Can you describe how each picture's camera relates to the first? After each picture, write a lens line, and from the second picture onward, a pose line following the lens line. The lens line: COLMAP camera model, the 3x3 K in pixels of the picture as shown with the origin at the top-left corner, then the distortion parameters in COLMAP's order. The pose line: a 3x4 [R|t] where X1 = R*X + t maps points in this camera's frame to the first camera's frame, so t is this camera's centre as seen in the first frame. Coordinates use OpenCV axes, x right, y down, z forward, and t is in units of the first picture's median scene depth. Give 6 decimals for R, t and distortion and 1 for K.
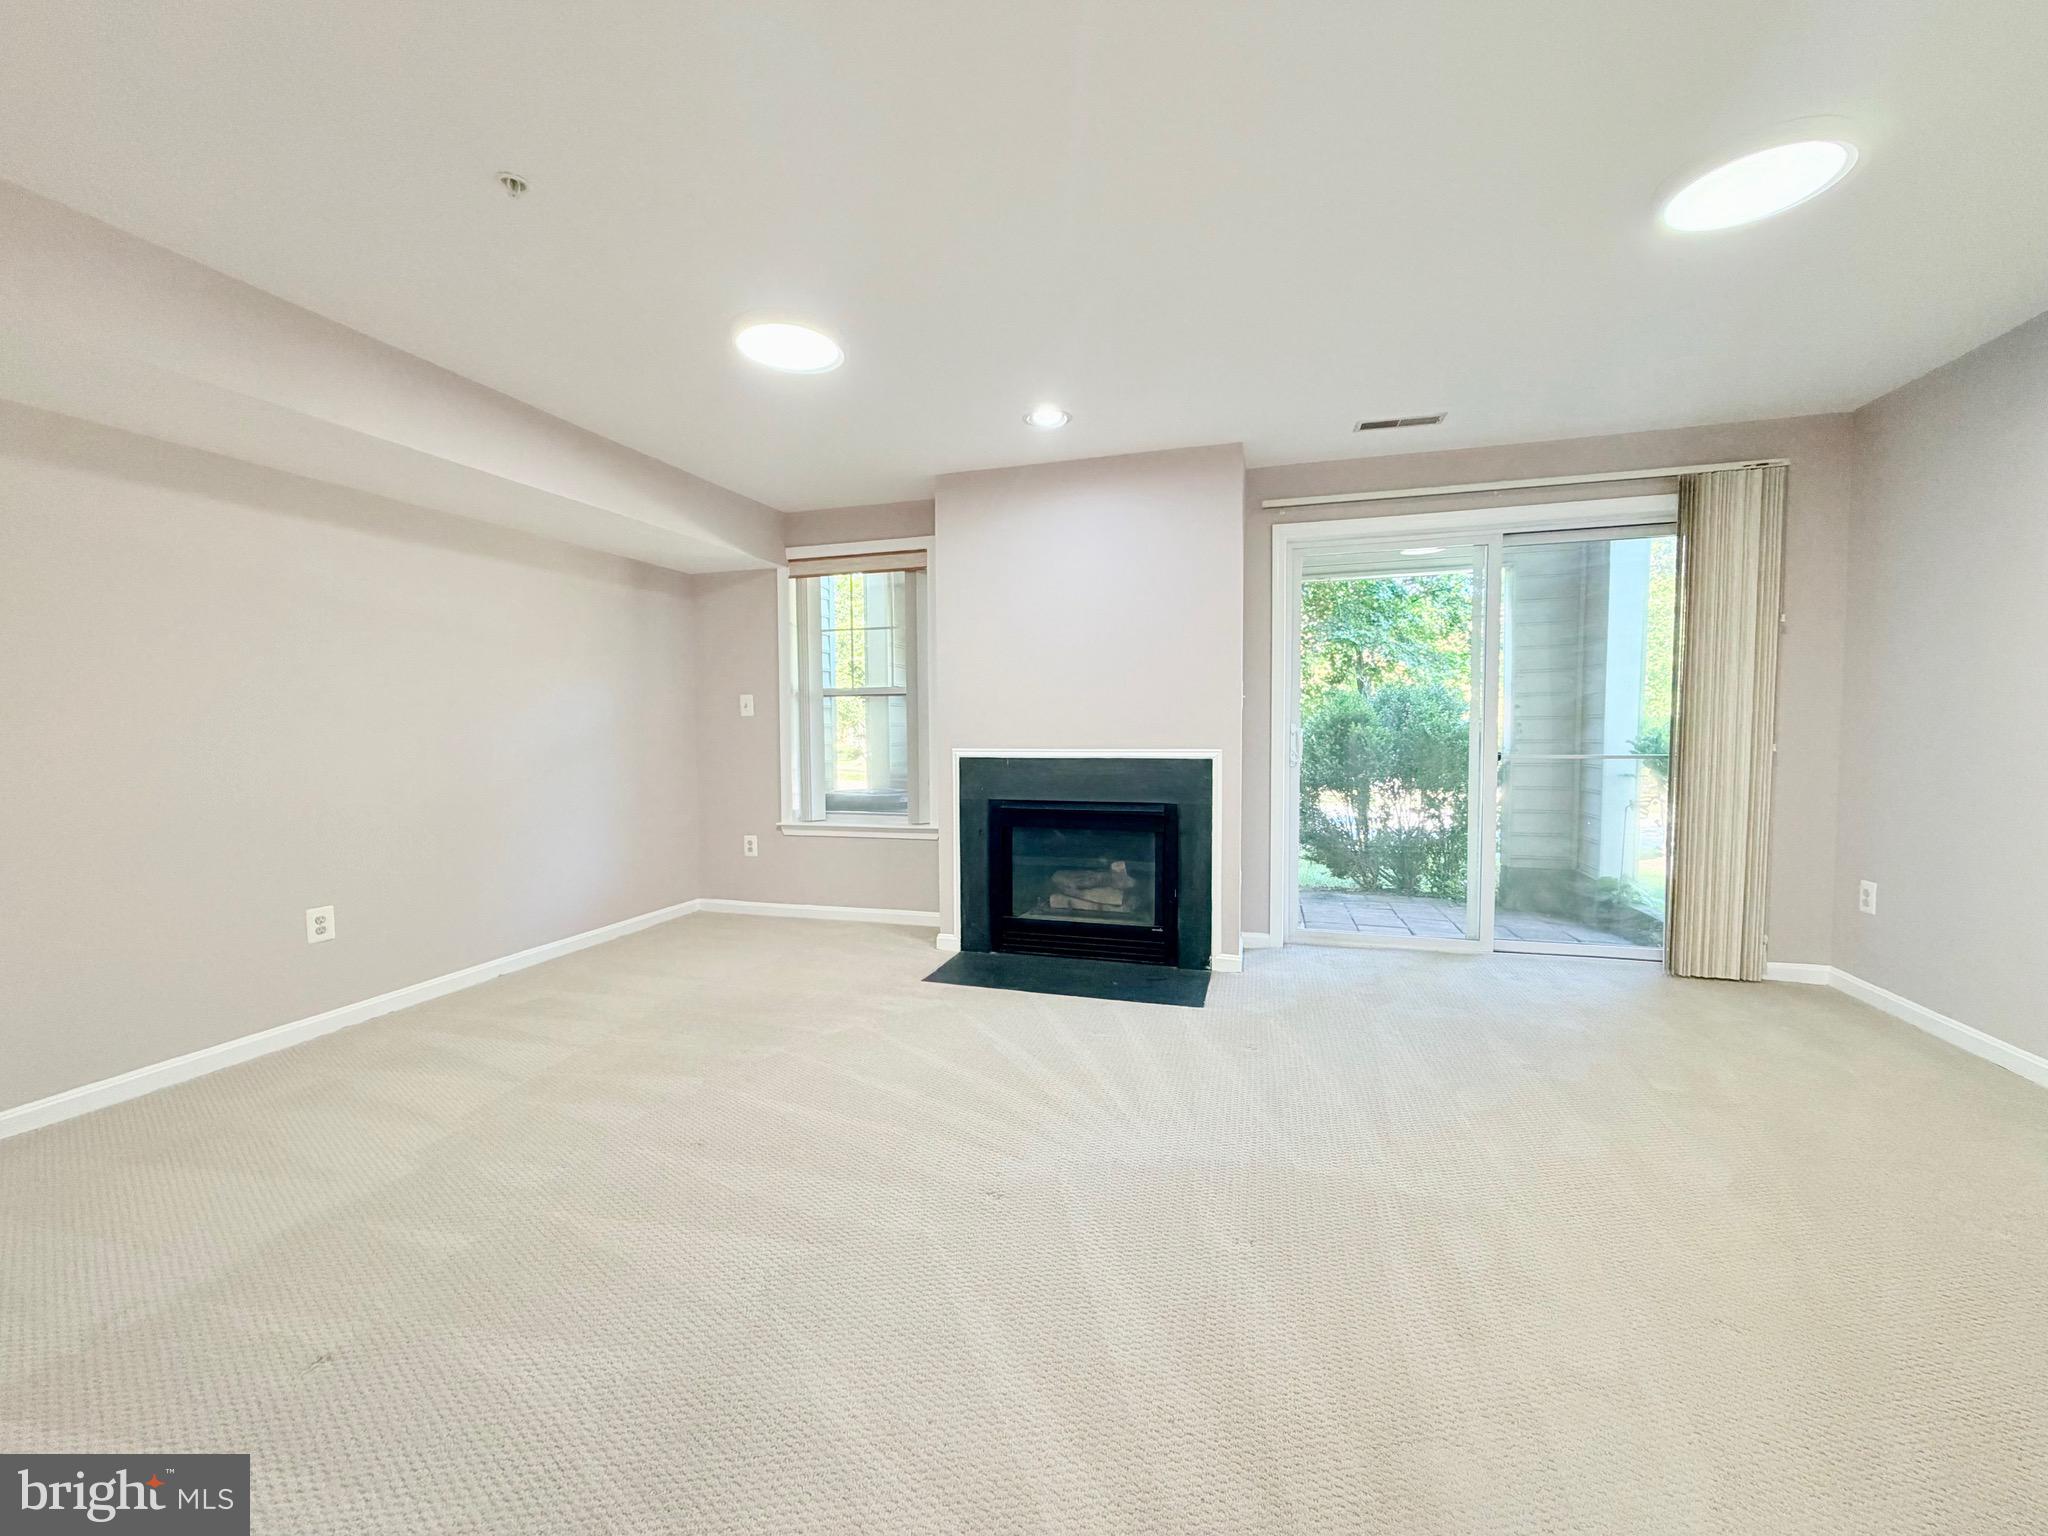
lens RADIAL K [[815.2, 0, 1031.2], [0, 815.2, 767.1], [0, 0, 1]] dist [-0.000716, 0.000743]
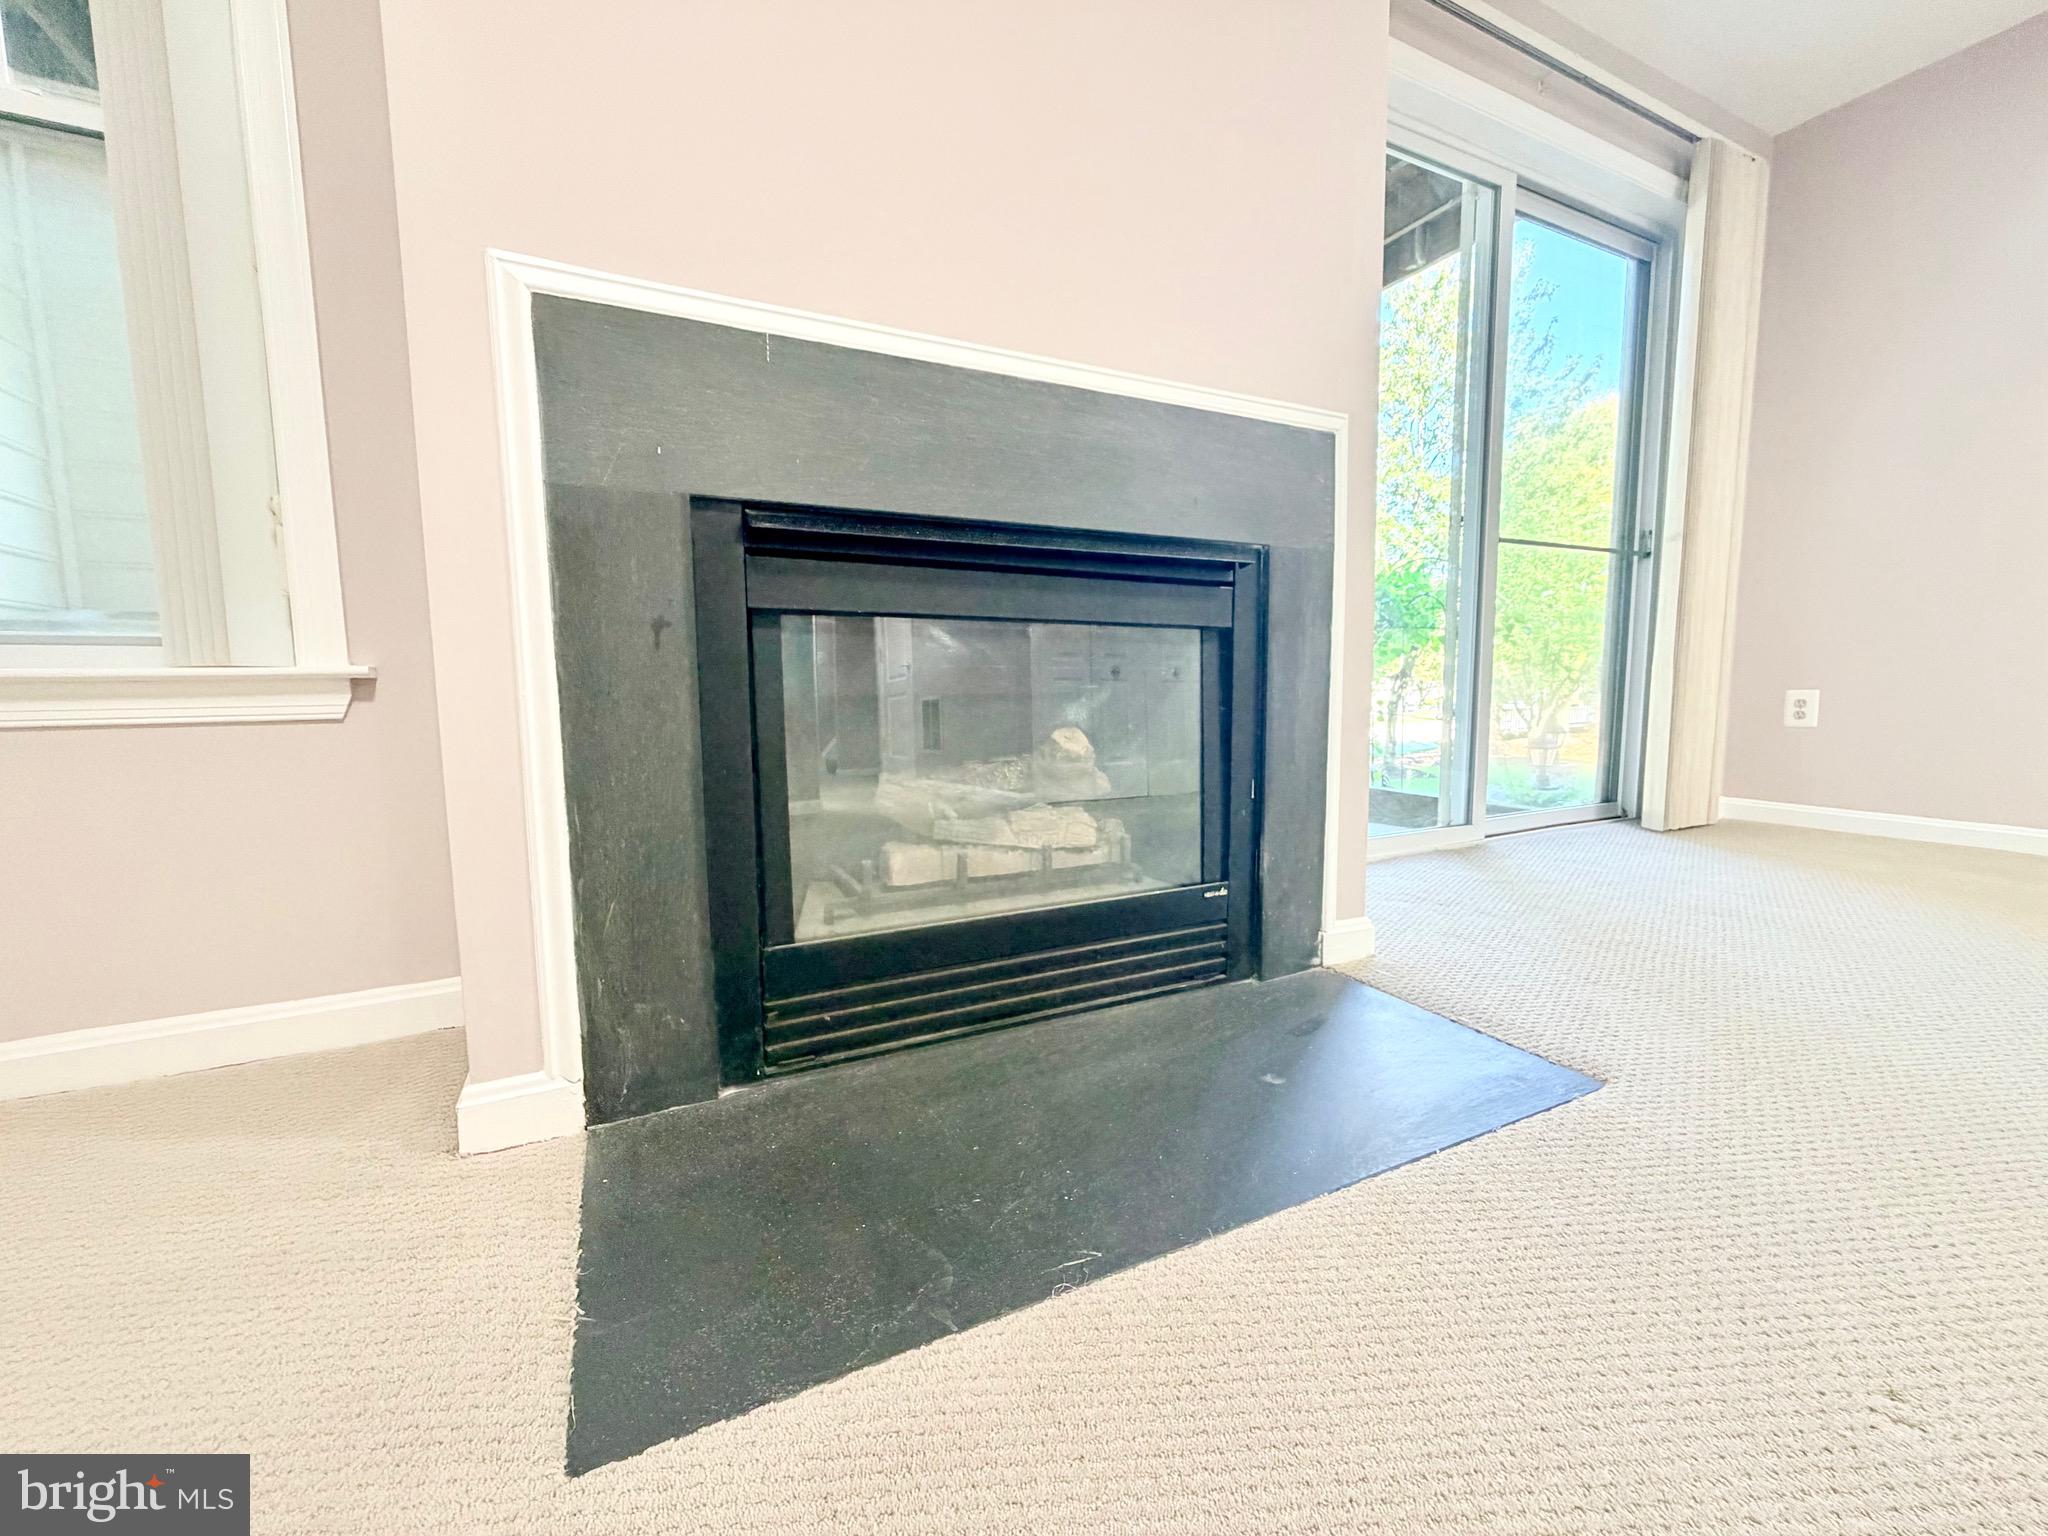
lens RADIAL K [[815.2, 0, 1014.0], [0, 815.2, 780.4], [0, 0, 1]] dist [-0.000716, 0.000743]
pose [[0.744425, -0.076661, 0.663290, -0.147335], [0.043188, 0.996835, 0.066740, 0.116049], [-0.666307, -0.021037, 0.745380, 0.756970]]
